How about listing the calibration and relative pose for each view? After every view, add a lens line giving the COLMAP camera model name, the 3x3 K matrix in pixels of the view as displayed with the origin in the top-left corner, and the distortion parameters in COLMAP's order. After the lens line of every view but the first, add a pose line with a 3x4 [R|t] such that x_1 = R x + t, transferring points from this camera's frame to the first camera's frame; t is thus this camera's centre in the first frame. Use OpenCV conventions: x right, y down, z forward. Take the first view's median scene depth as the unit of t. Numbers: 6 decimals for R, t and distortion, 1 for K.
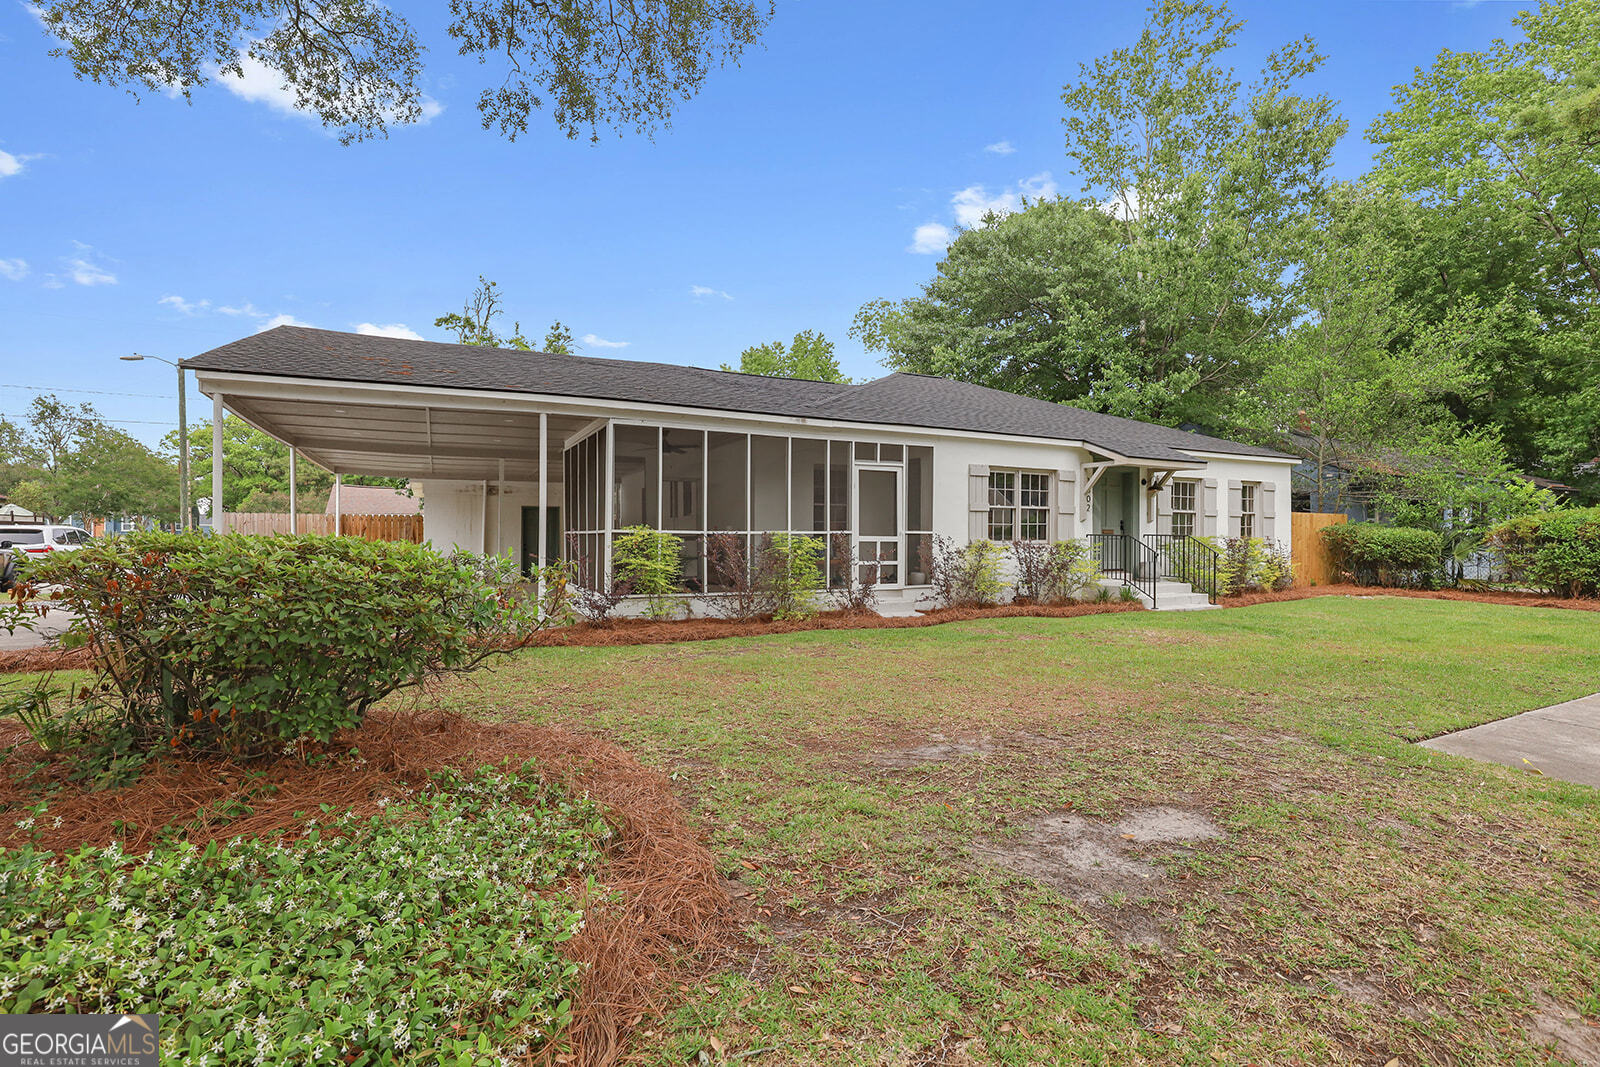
lens RADIAL K [[744.6, 0, 811.4], [0, 744.6, 534.9], [0, 0, 1]] dist [-0.029961, 0.000565]
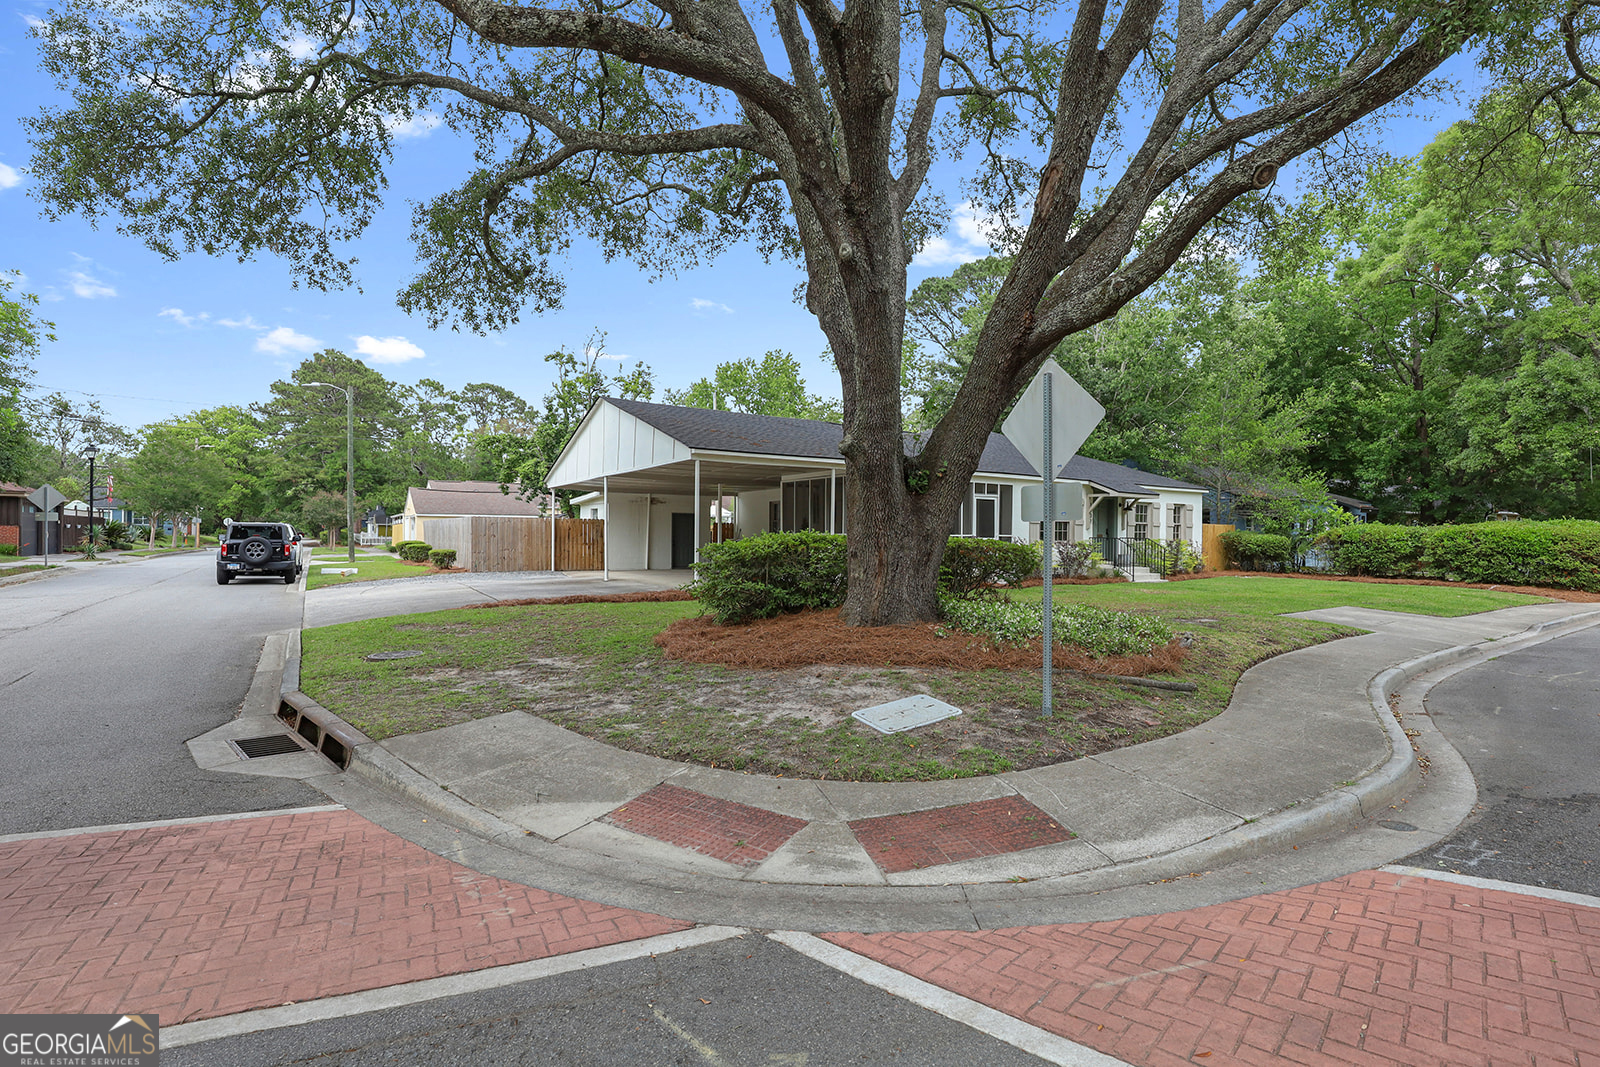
lens RADIAL K [[744.6, 0, 811.4], [0, 744.6, 534.9], [0, 0, 1]] dist [-0.029961, 0.000565]
pose [[0.992372, 0.006979, 0.123082, -0.447938], [-0.007206, 0.999973, 0.001393, -0.004031], [-0.123069, -0.002269, 0.992396, -0.558851]]
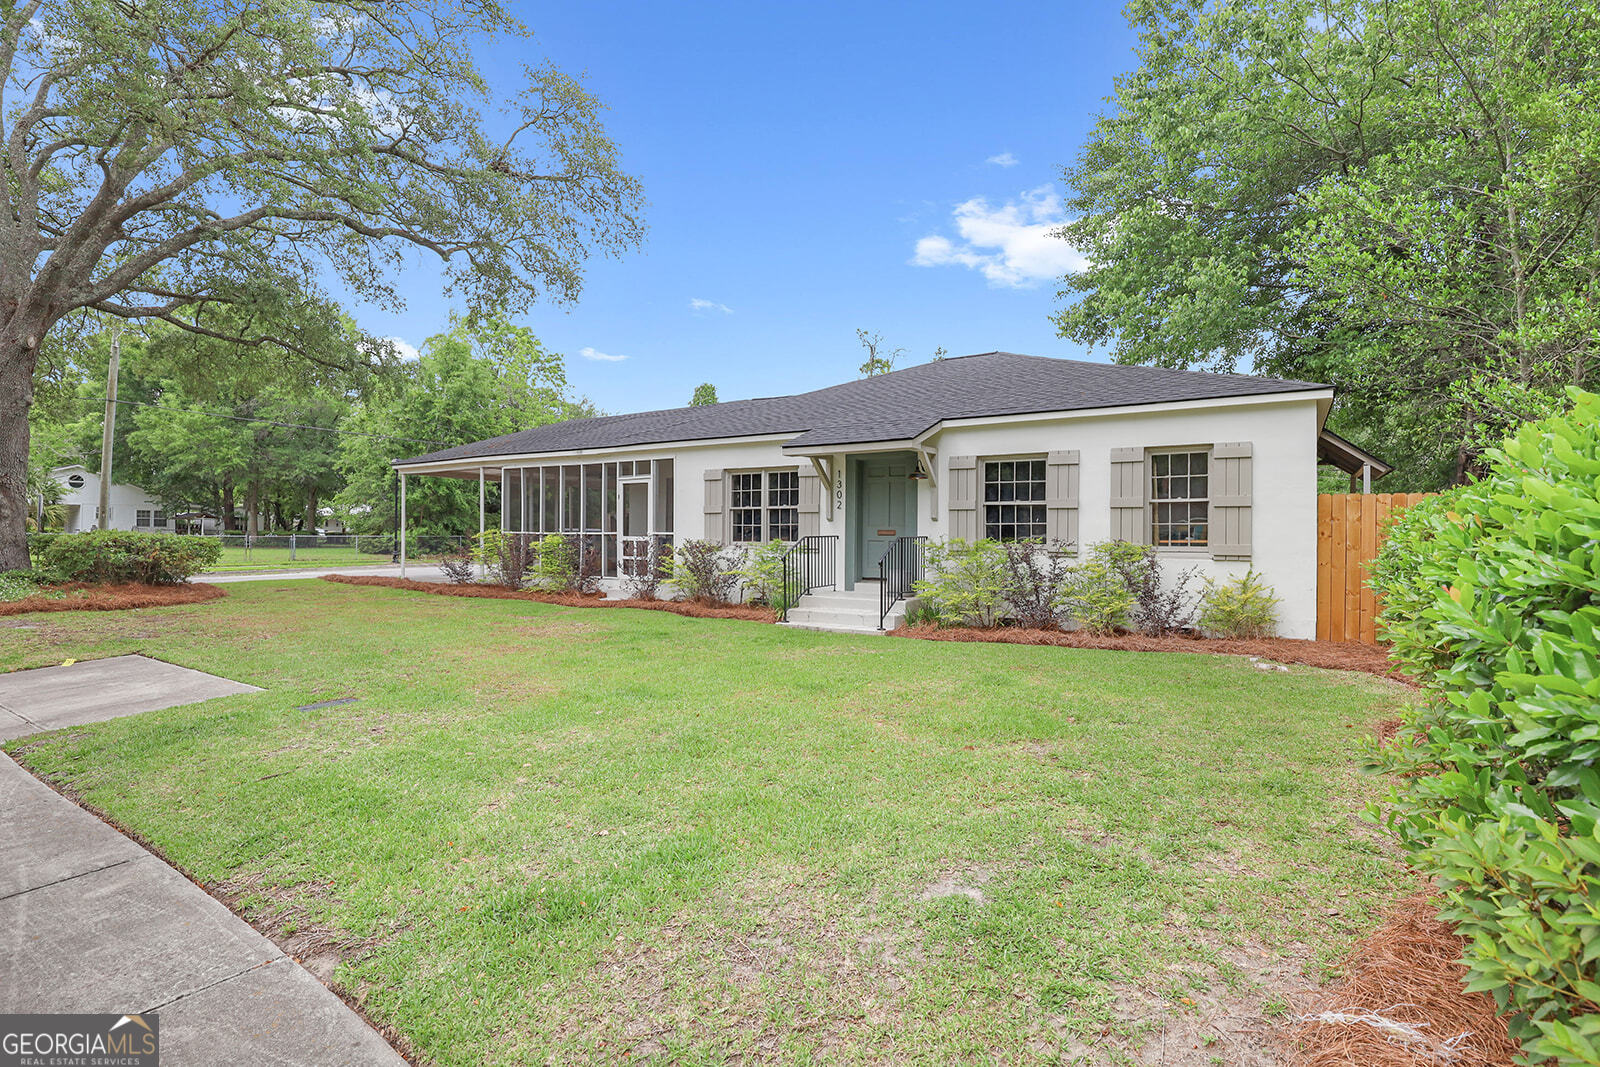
lens RADIAL K [[768.1, 0, 800.8], [0, 768.1, 541.8], [0, 0, 1]] dist [-0.001448, -0.000136]
pose [[0.494009, 0.006883, -0.869430, 1.156902], [-0.008790, 0.999957, 0.002921, 0.004142], [0.869412, 0.006199, 0.494048, 0.529803]]
